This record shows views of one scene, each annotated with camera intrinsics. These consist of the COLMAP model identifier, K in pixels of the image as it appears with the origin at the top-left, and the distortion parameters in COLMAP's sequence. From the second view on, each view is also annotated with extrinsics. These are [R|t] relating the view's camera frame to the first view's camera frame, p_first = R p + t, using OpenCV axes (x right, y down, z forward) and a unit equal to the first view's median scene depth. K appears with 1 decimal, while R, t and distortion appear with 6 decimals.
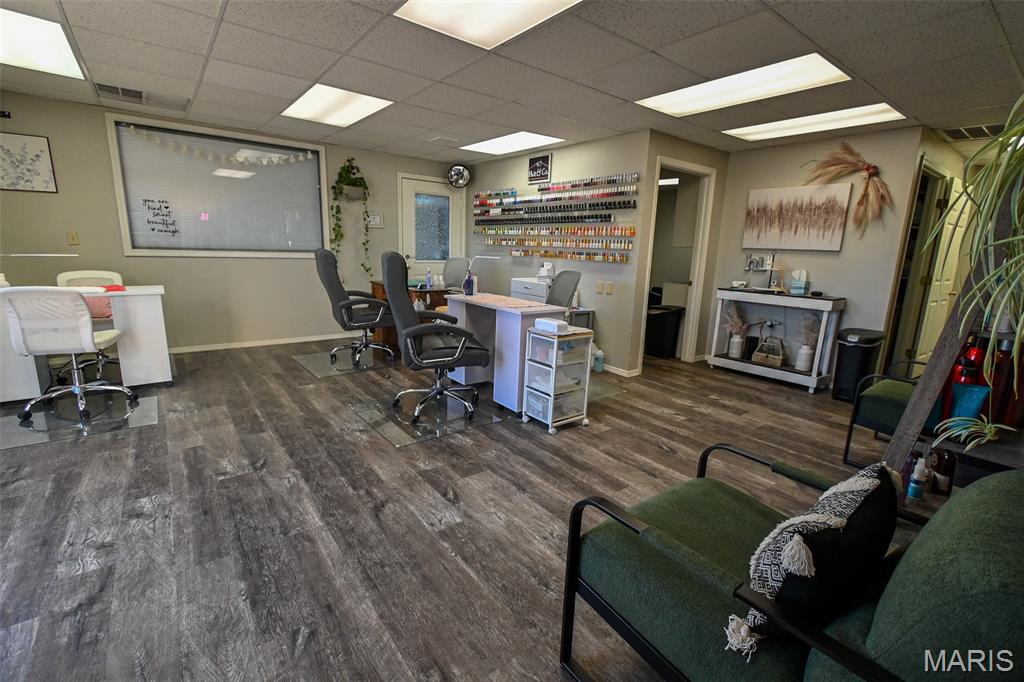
lens RADIAL K [[455.2, 0, 512.8], [0, 455.2, 341.1], [0, 0, 1]] dist [0.008760, -0.005071]
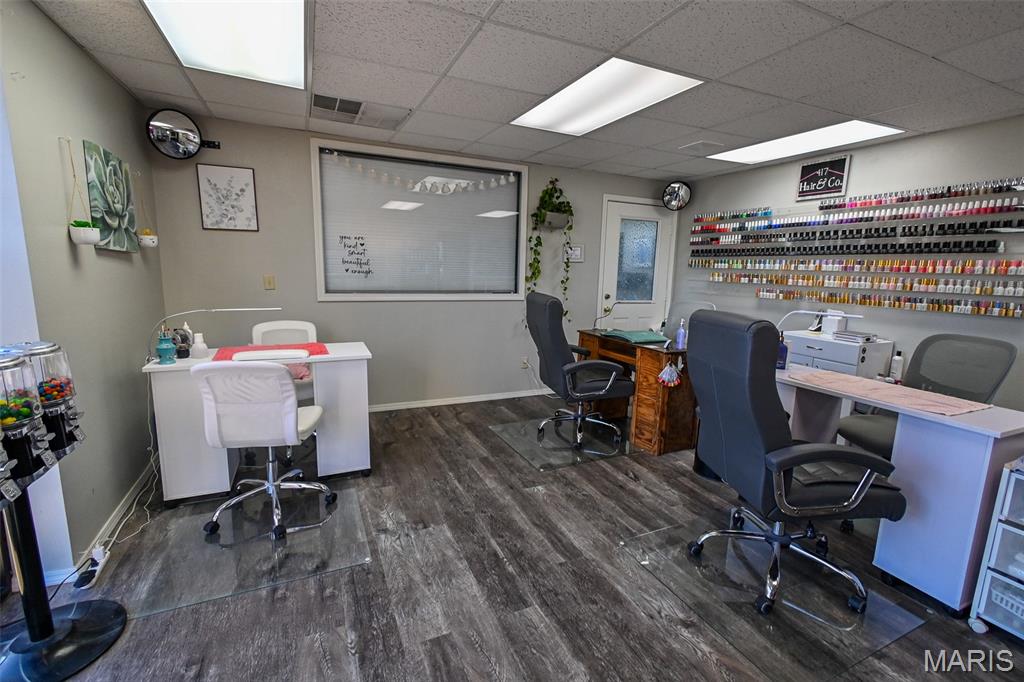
lens RADIAL K [[455.2, 0, 510.2], [0, 455.2, 340.9], [0, 0, 1]] dist [0.008760, -0.005071]
pose [[0.972131, 0.029574, -0.232565, -0.284951], [-0.041753, 0.997993, -0.047617, -0.083438], [0.230690, 0.056000, 0.971414, 0.245312]]
